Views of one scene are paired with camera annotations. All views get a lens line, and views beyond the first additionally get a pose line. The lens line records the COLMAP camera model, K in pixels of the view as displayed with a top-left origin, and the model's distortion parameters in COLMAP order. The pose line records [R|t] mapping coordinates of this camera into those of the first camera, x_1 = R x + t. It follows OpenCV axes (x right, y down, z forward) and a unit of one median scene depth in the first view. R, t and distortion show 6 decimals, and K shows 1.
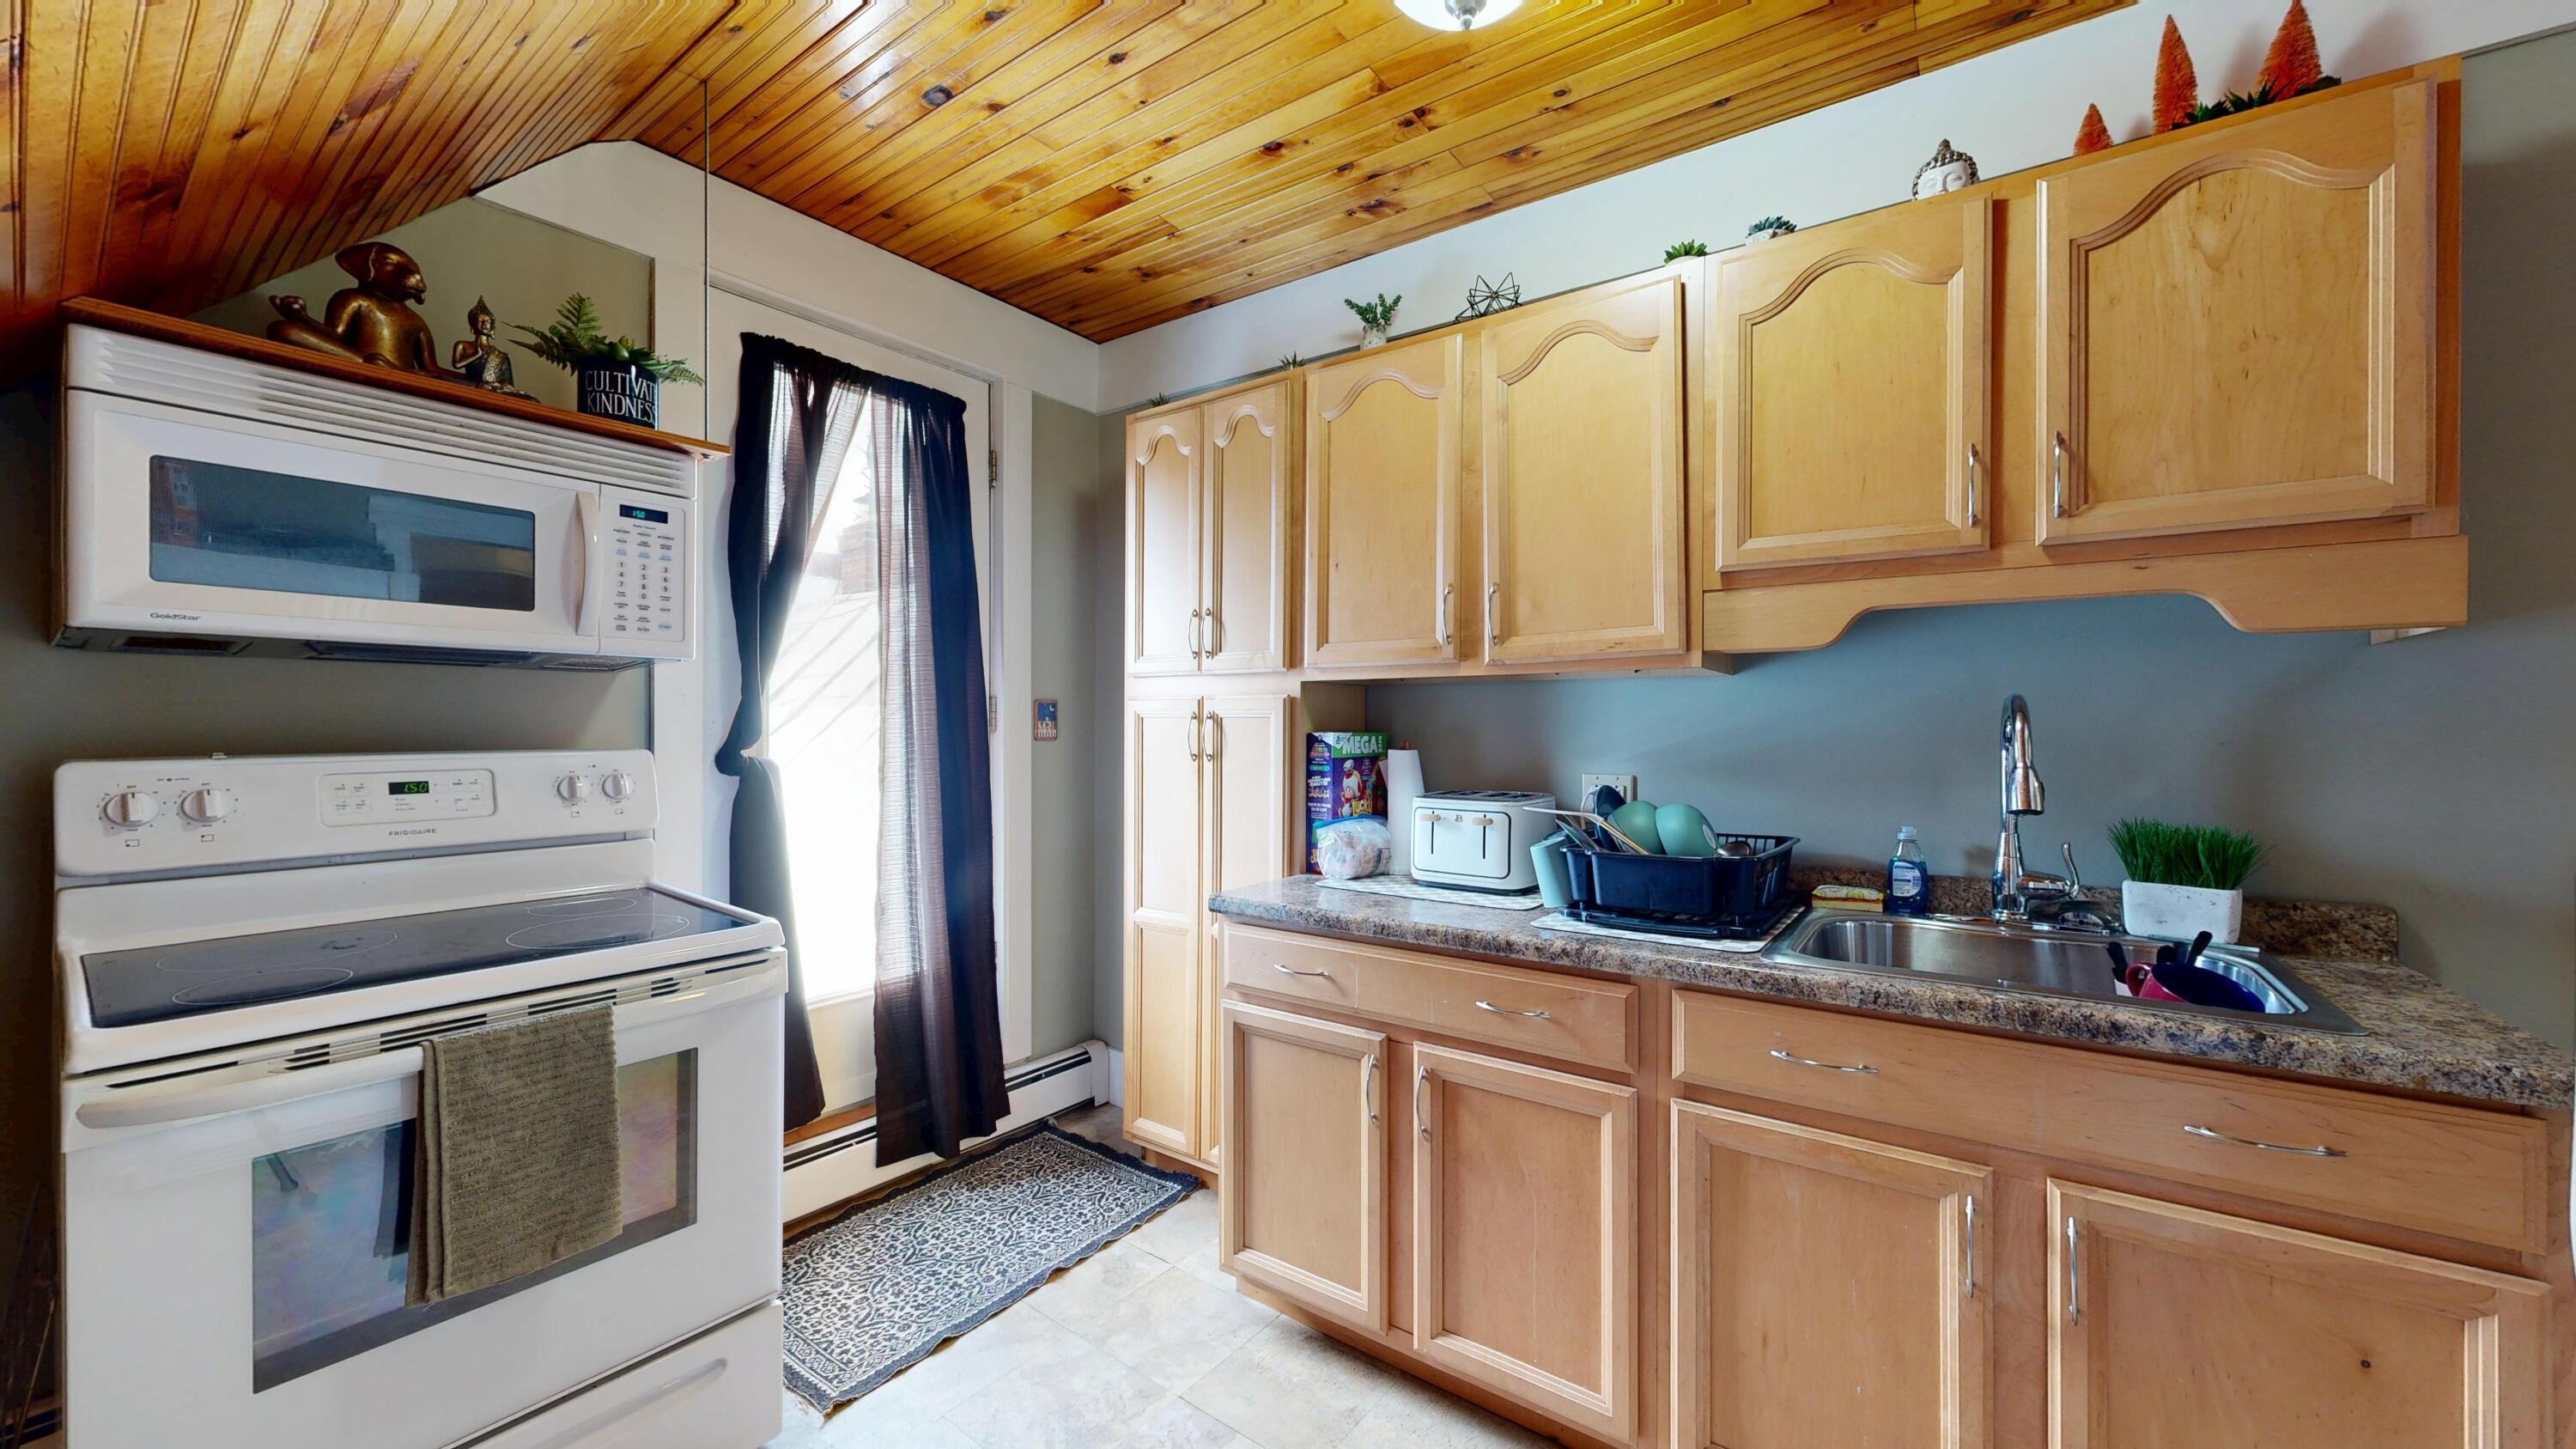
lens RADIAL K [[942.3, 0, 1292.4], [0, 942.3, 726.8], [0, 0, 1]] dist [-0.001927, -0.000199]
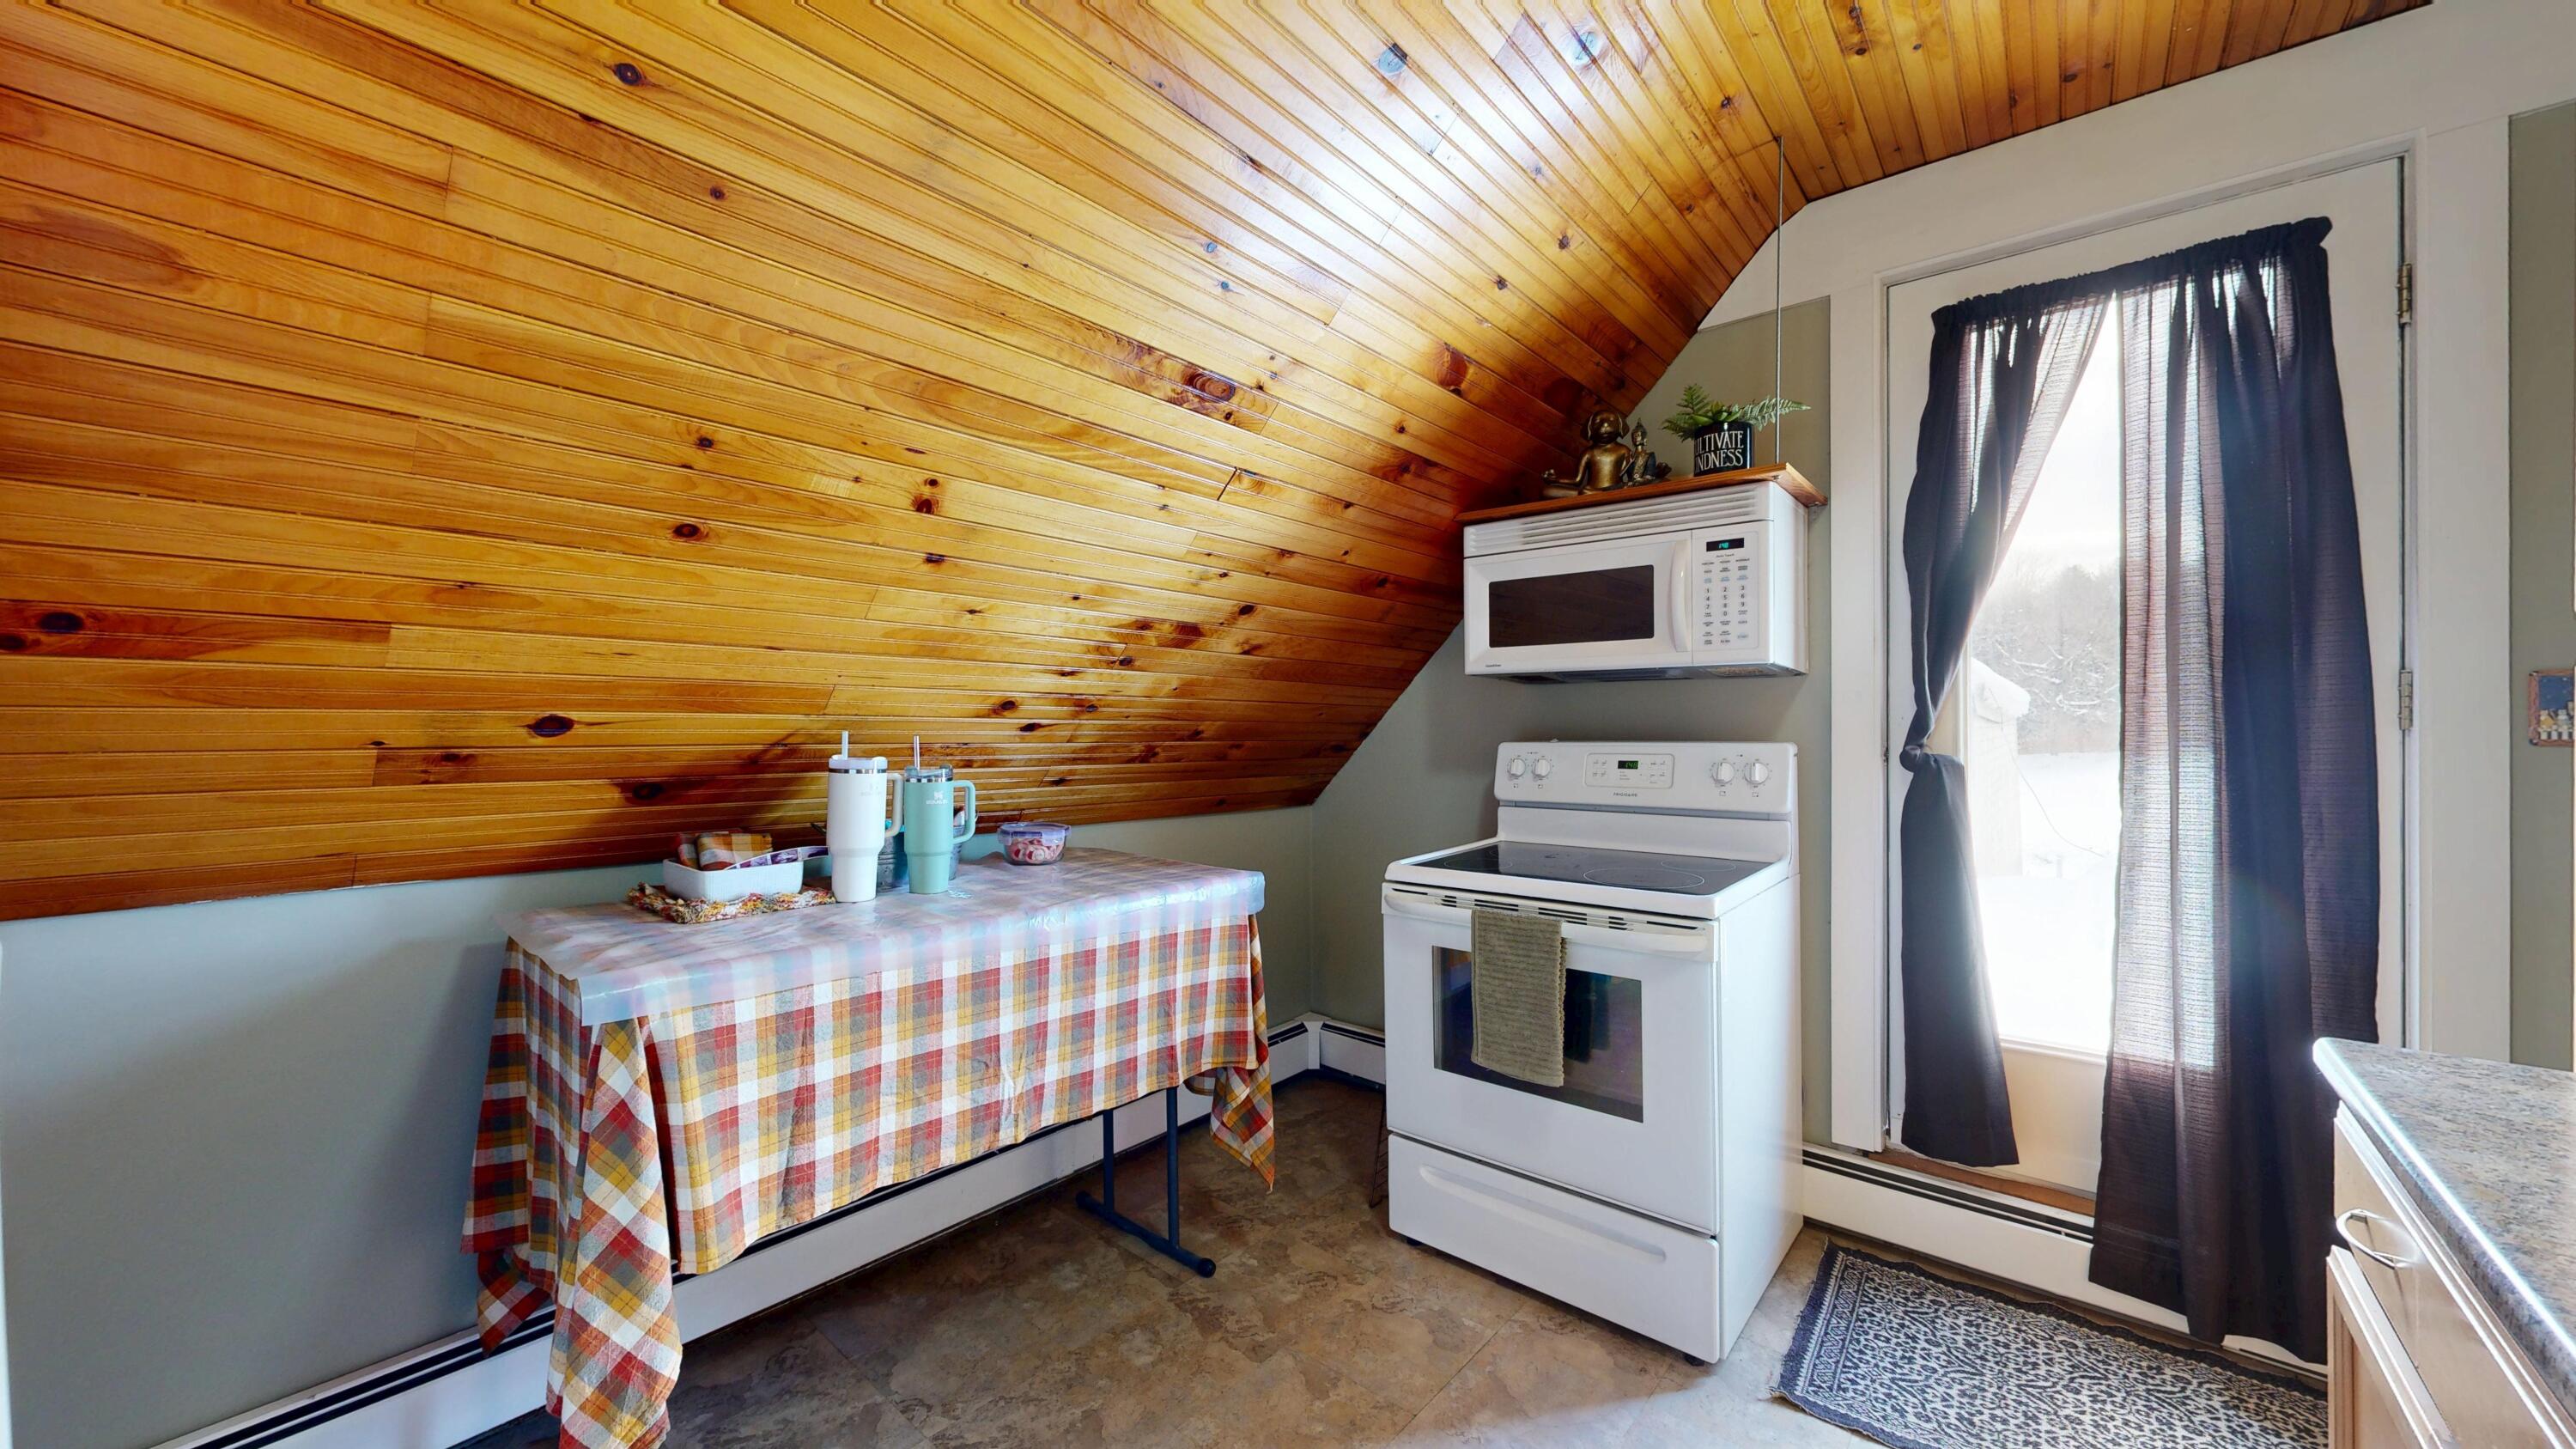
lens RADIAL K [[942.3, 0, 1286.2], [0, 942.3, 729.2], [0, 0, 1]] dist [-0.001927, -0.000199]
pose [[-0.071141, -0.001429, -0.997465, 0.498195], [0.000061, 0.999999, -0.001437, 0.008981], [0.997466, -0.000163, -0.071141, 0.486952]]
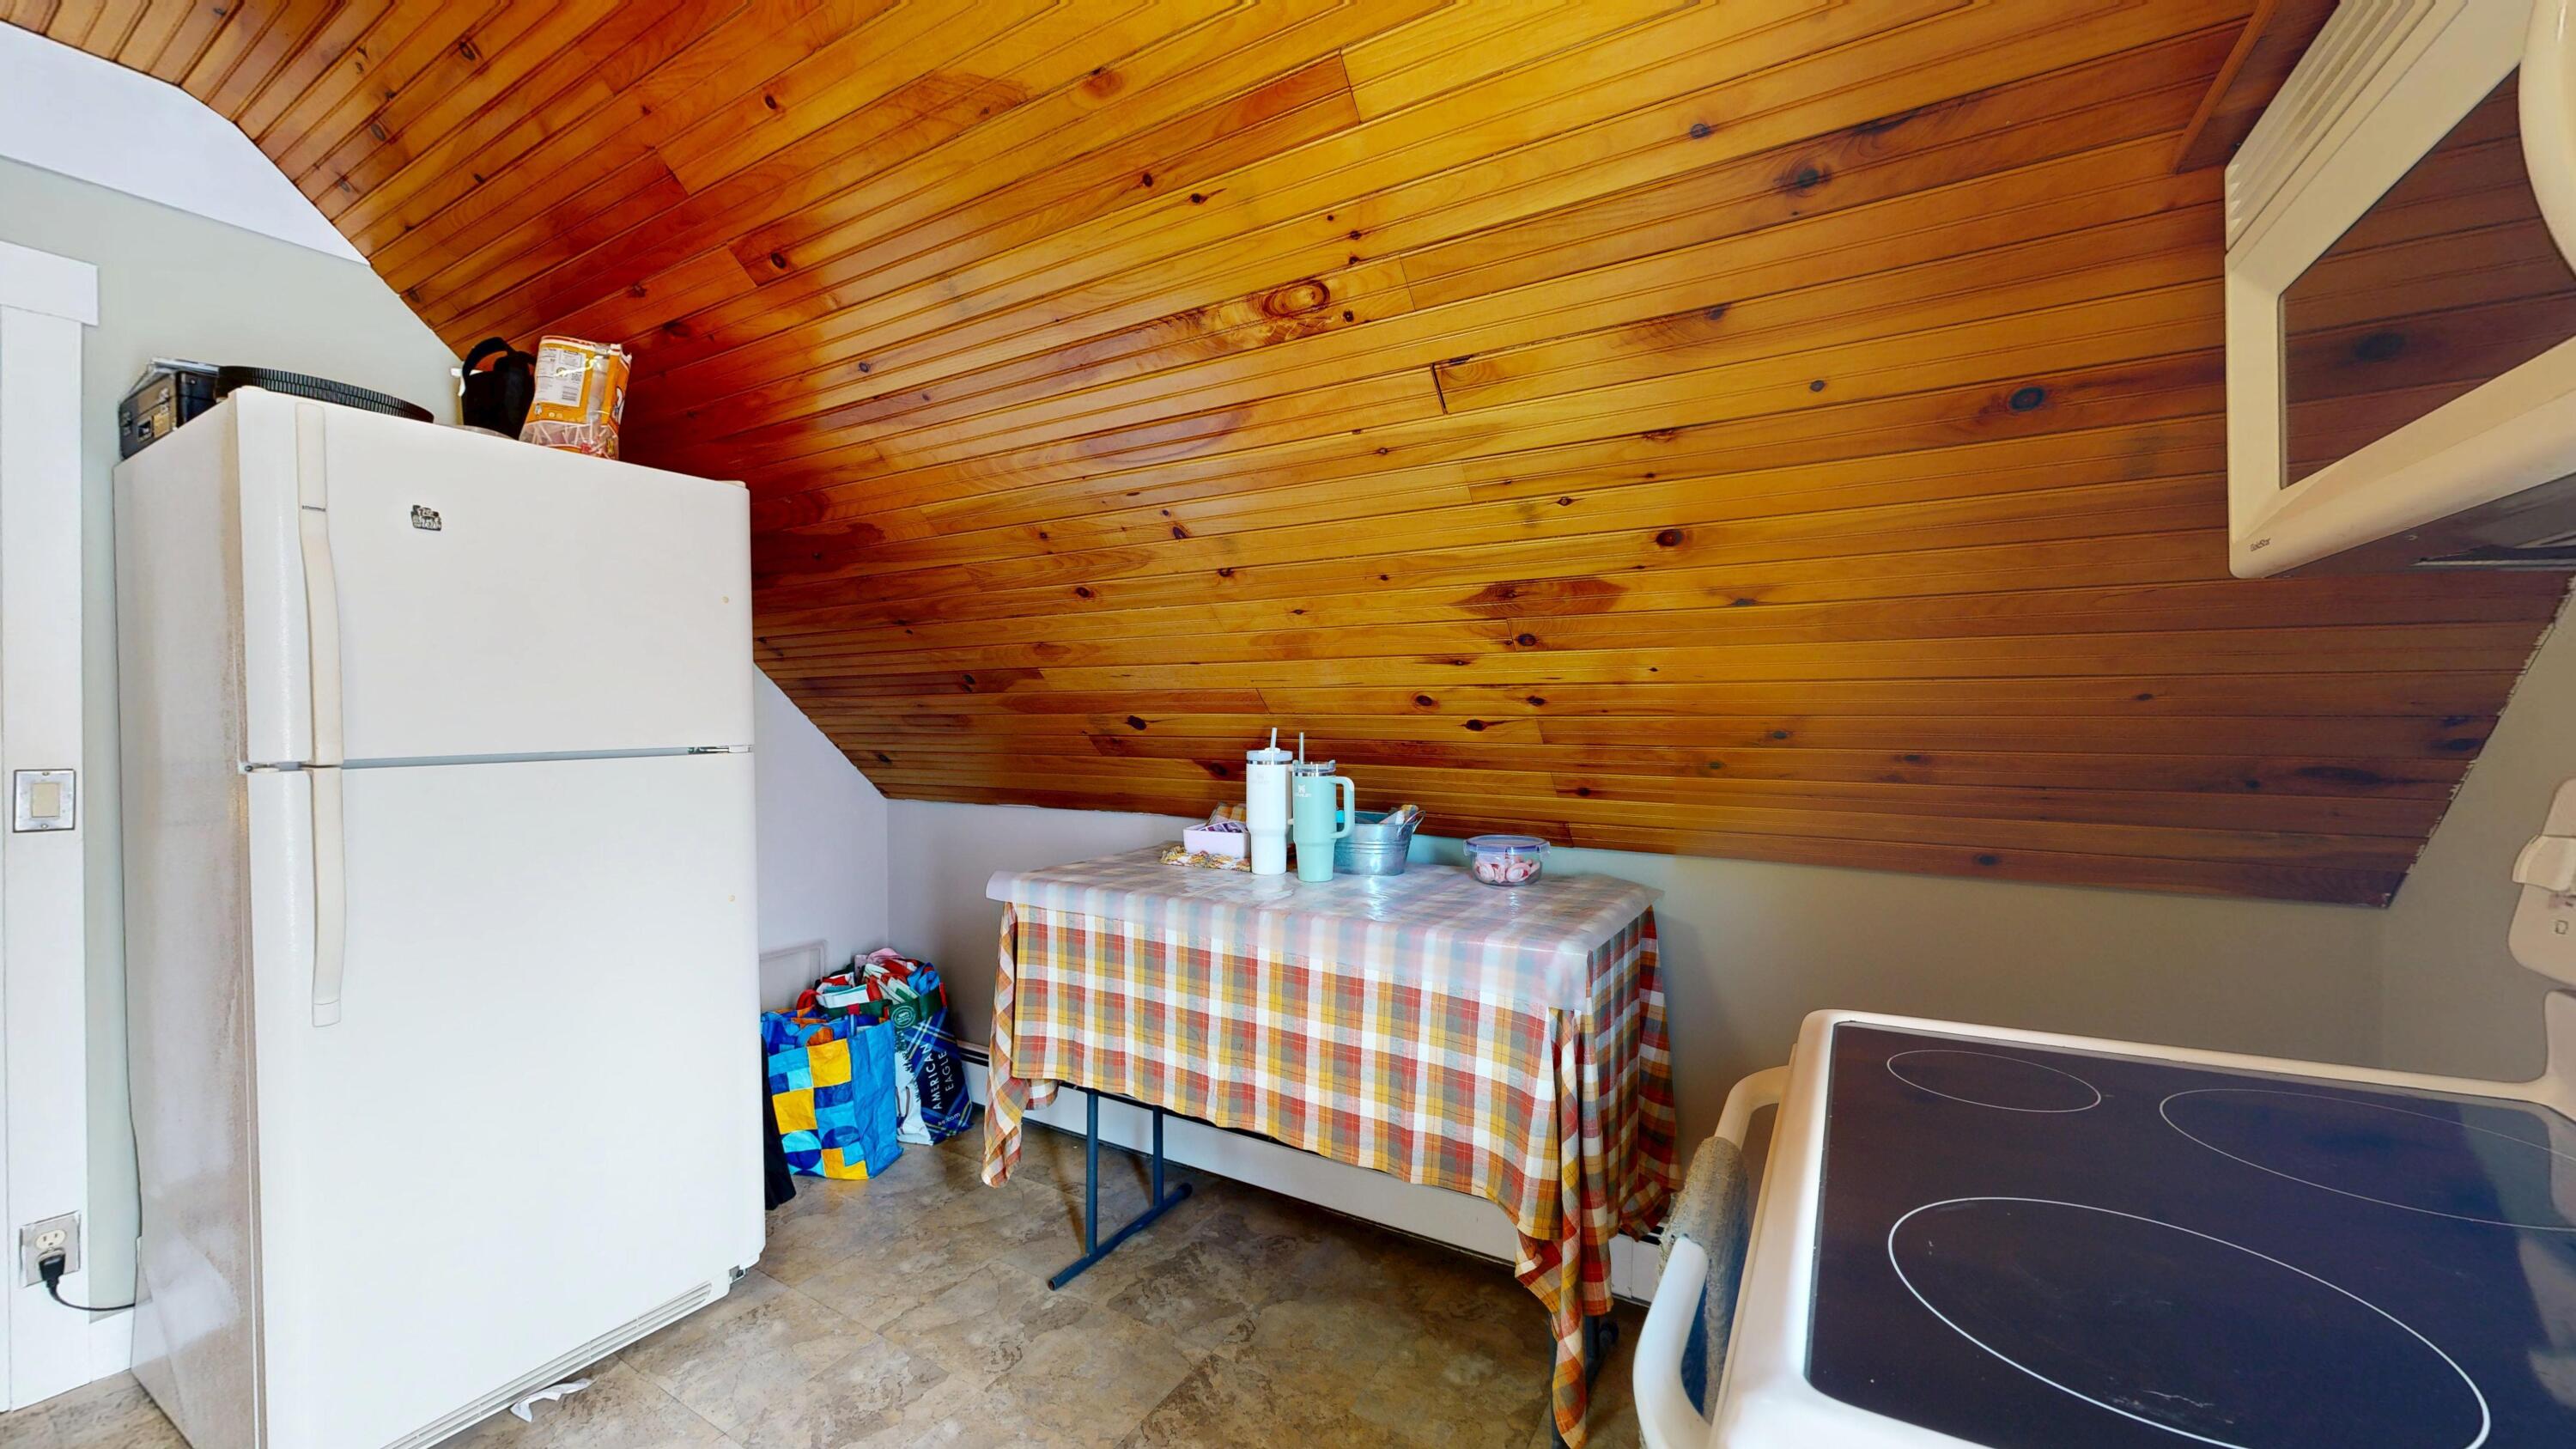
lens RADIAL K [[942.3, 0, 1284.4], [0, 942.3, 728.2], [0, 0, 1]] dist [-0.001927, -0.000199]
pose [[-0.995711, -0.003425, -0.092456, -0.325124], [-0.004091, 0.999967, 0.007021, 0.002825], [0.092429, 0.007369, -0.995692, 1.074685]]
